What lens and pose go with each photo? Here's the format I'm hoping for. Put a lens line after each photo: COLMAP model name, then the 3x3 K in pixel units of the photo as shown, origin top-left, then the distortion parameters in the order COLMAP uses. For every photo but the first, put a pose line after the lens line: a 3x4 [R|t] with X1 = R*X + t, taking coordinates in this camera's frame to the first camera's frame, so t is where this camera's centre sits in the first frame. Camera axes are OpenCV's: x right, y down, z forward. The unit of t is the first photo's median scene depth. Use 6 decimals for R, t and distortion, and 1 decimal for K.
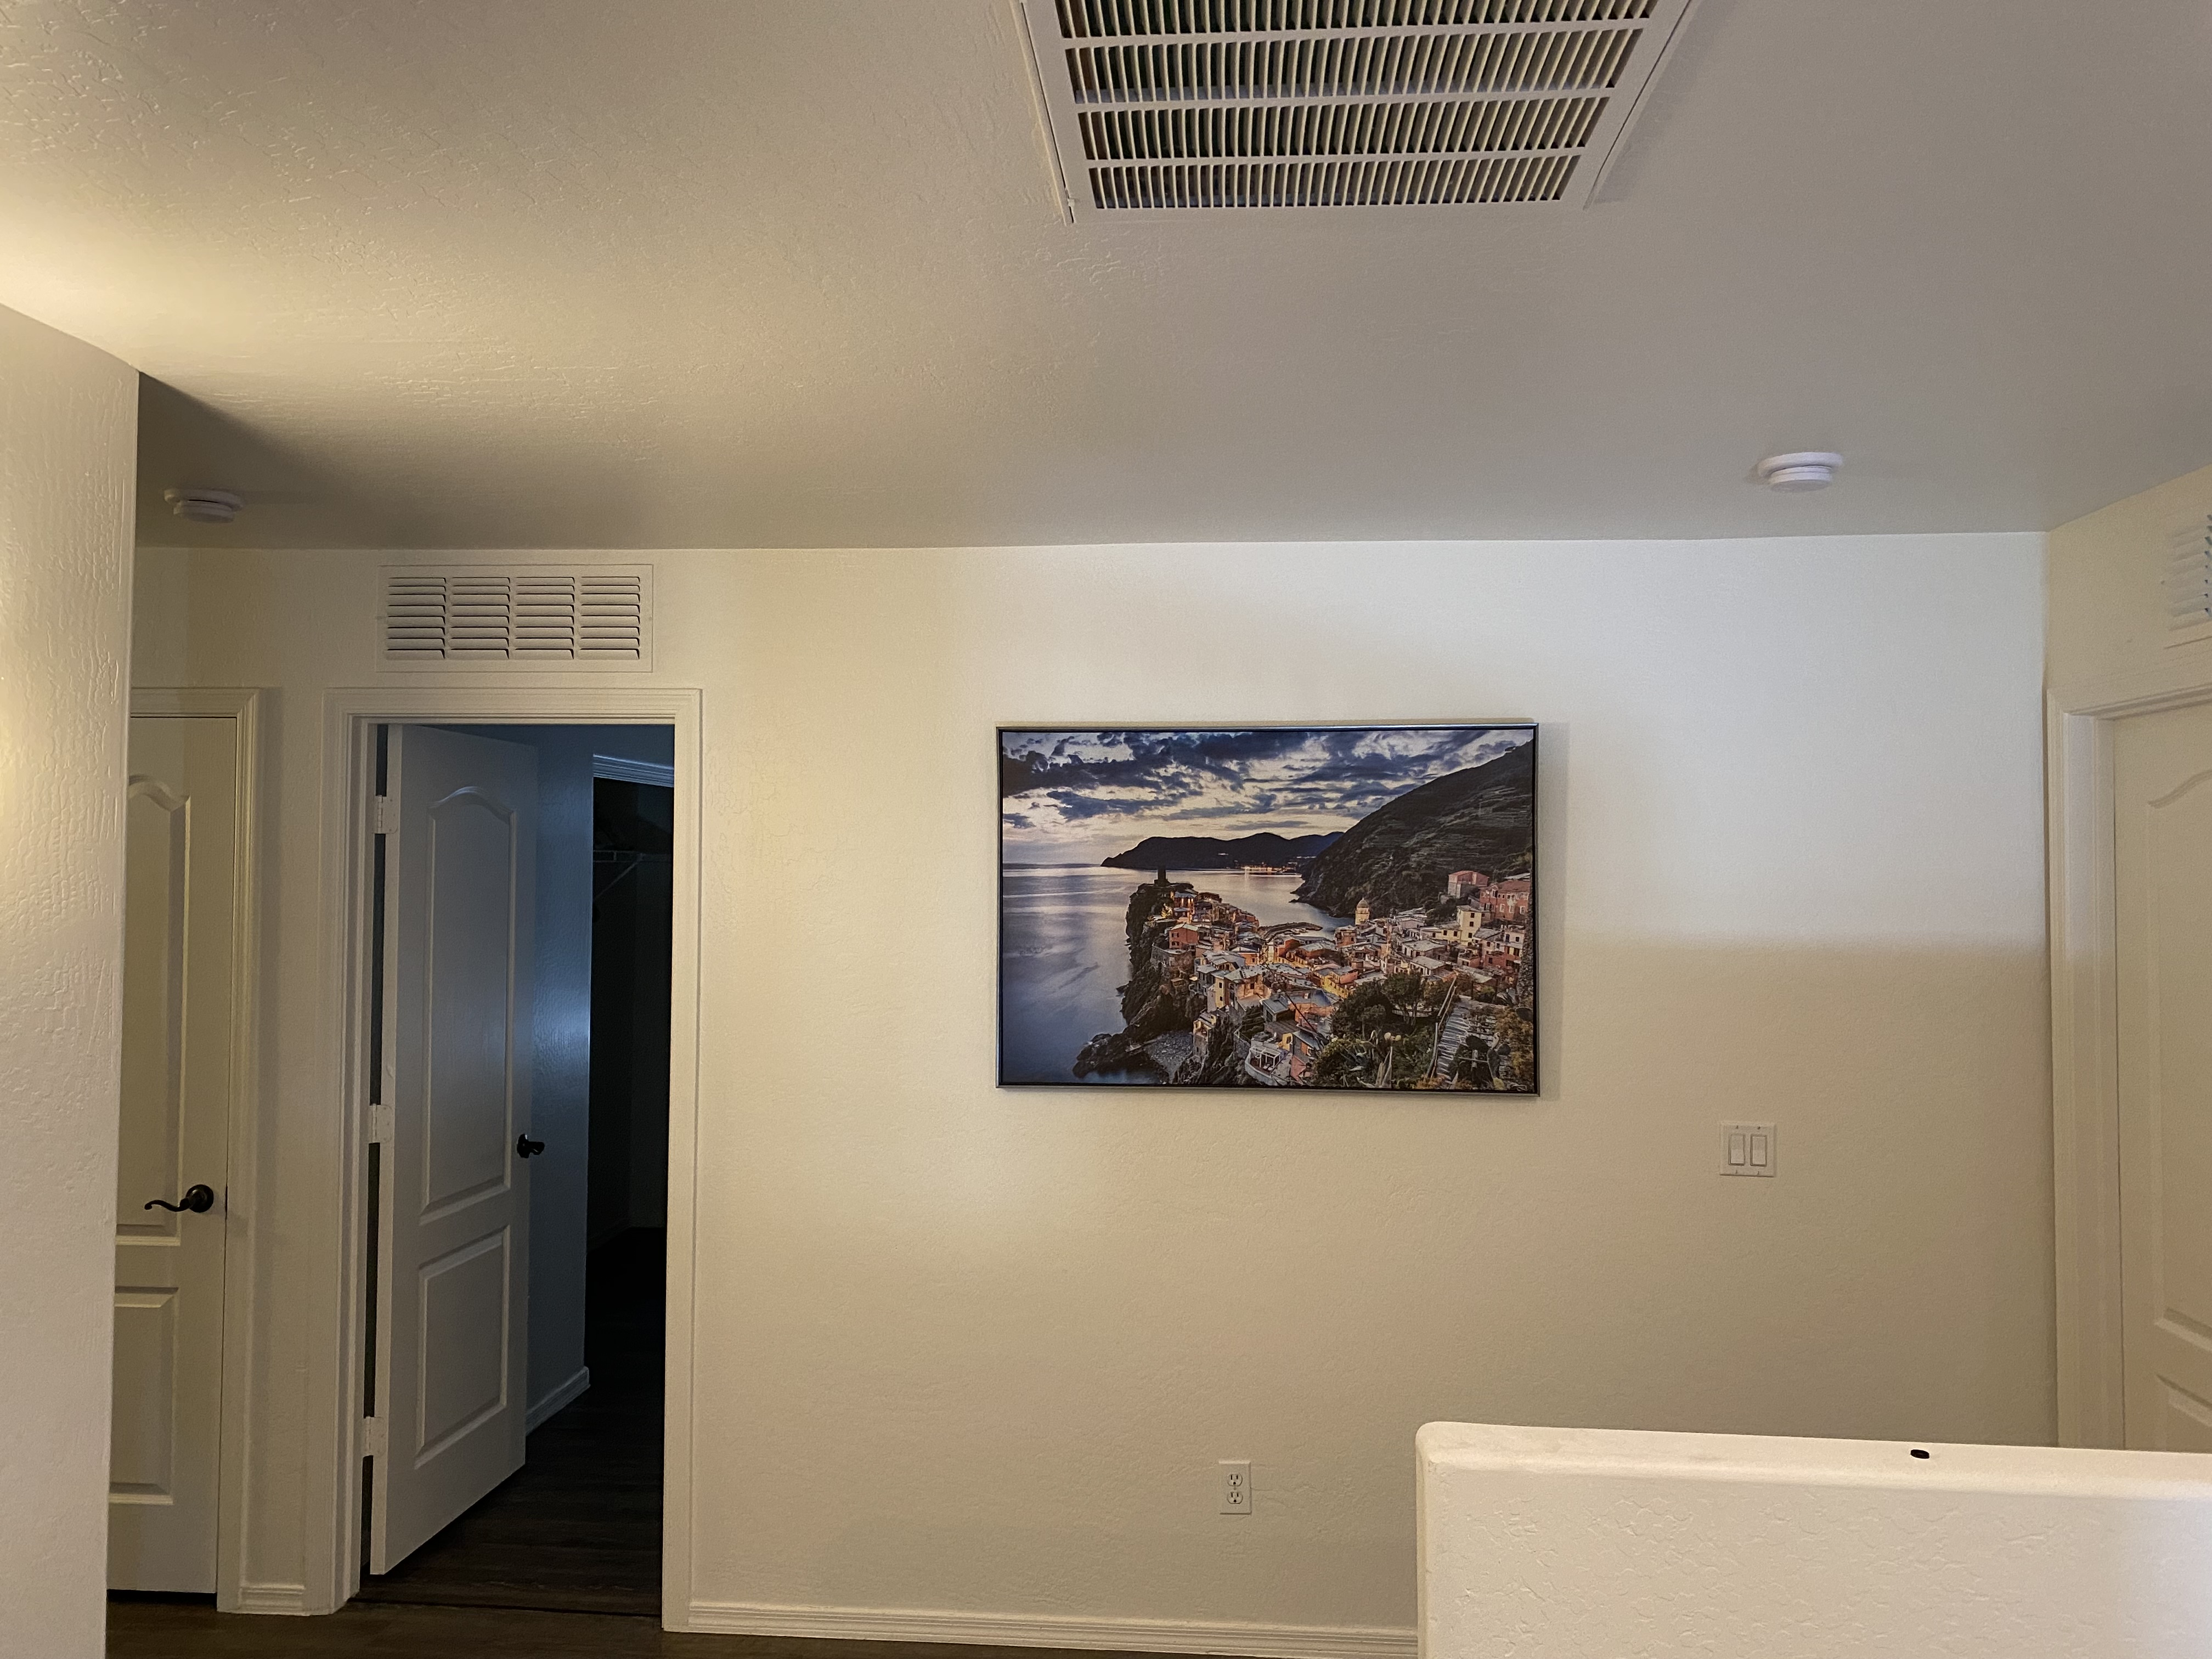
lens RADIAL K [[1708.9, 0, 1090.3], [0, 1708.9, 832.2], [0, 0, 1]] dist [0.085308, -0.100819]
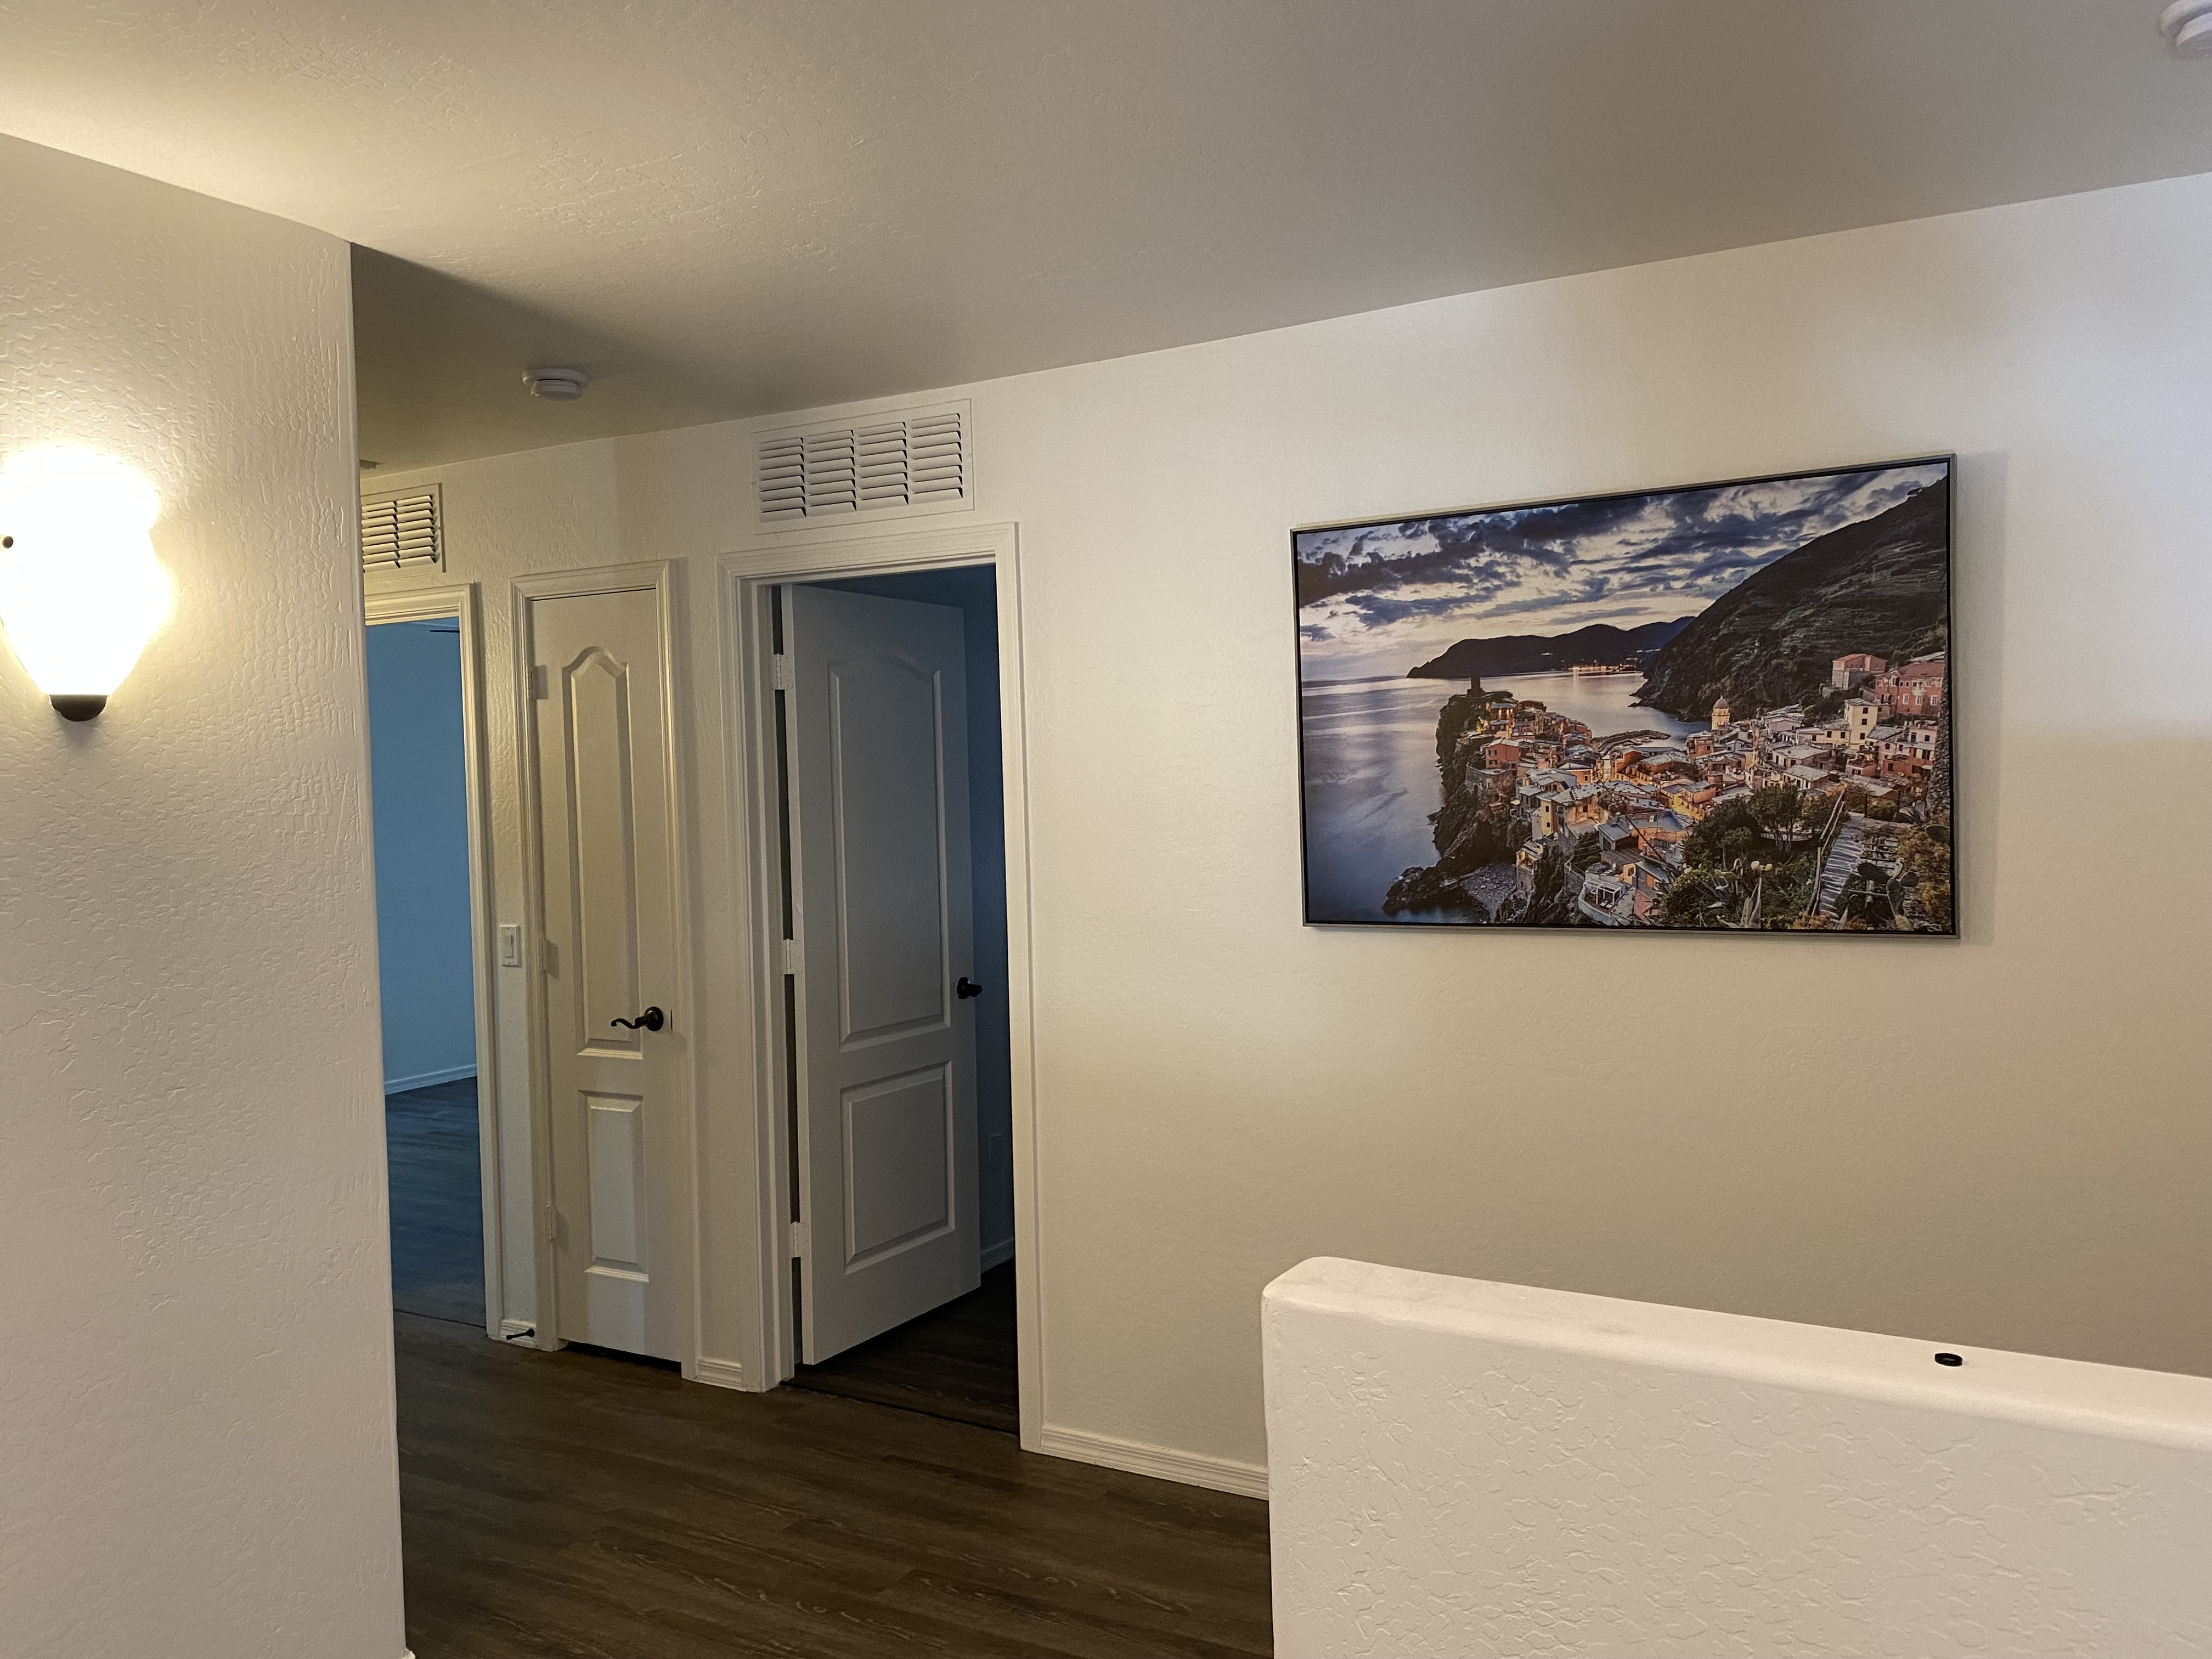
lens RADIAL K [[1708.9, 0, 1006.6], [0, 1708.9, 849.1], [0, 0, 1]] dist [0.085308, -0.100819]
pose [[0.905268, -0.009172, -0.424741, 0.196594], [0.039463, 0.997260, 0.062572, 0.044954], [0.423003, -0.073406, 0.903150, 0.107381]]
